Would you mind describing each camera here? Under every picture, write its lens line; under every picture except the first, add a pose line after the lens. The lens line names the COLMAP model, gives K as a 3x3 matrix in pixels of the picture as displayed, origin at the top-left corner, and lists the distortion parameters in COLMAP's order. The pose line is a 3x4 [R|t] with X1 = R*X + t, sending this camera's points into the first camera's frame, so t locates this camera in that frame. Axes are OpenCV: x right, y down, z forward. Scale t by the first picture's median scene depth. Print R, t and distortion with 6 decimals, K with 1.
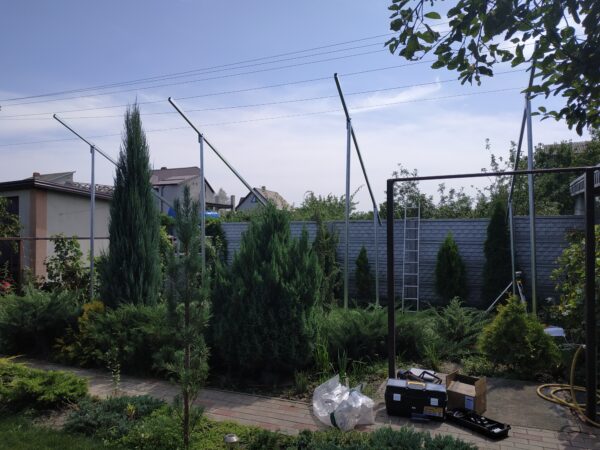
lens RADIAL K [[478.8, 0, 300.0], [0, 478.8, 225.0], [0, 0, 1]] dist [0.000613, -0.001078]
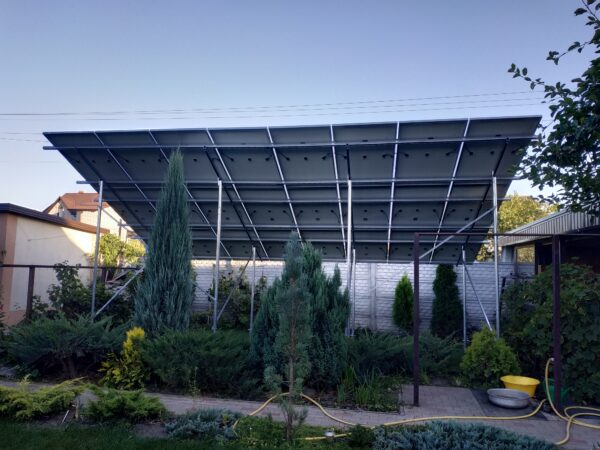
lens RADIAL K [[478.8, 0, 300.0], [0, 478.8, 225.0], [0, 0, 1]] dist [0.000613, -0.001078]
pose [[0.972039, 0.052738, 0.228821, -0.344294], [-0.036335, 0.996497, -0.075316, -0.002878], [-0.231992, 0.064896, 0.970551, -0.152996]]
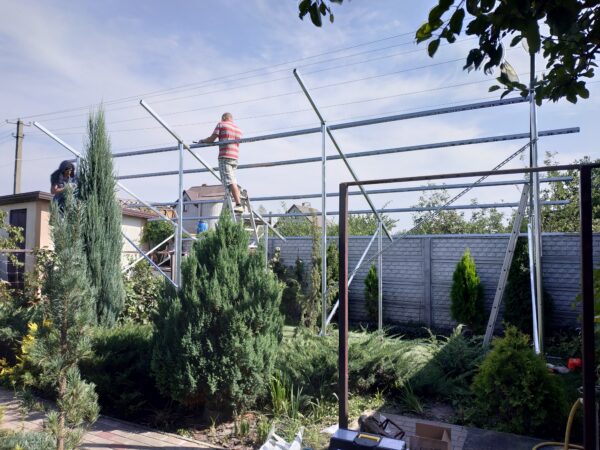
lens RADIAL K [[478.8, 0, 300.0], [0, 478.8, 225.0], [0, 0, 1]] dist [0.000613, -0.001078]
pose [[0.995770, 0.008632, -0.091474, 0.130297], [-0.011947, 0.999289, -0.035758, 0.005614], [0.091100, 0.036699, 0.995165, 0.119246]]
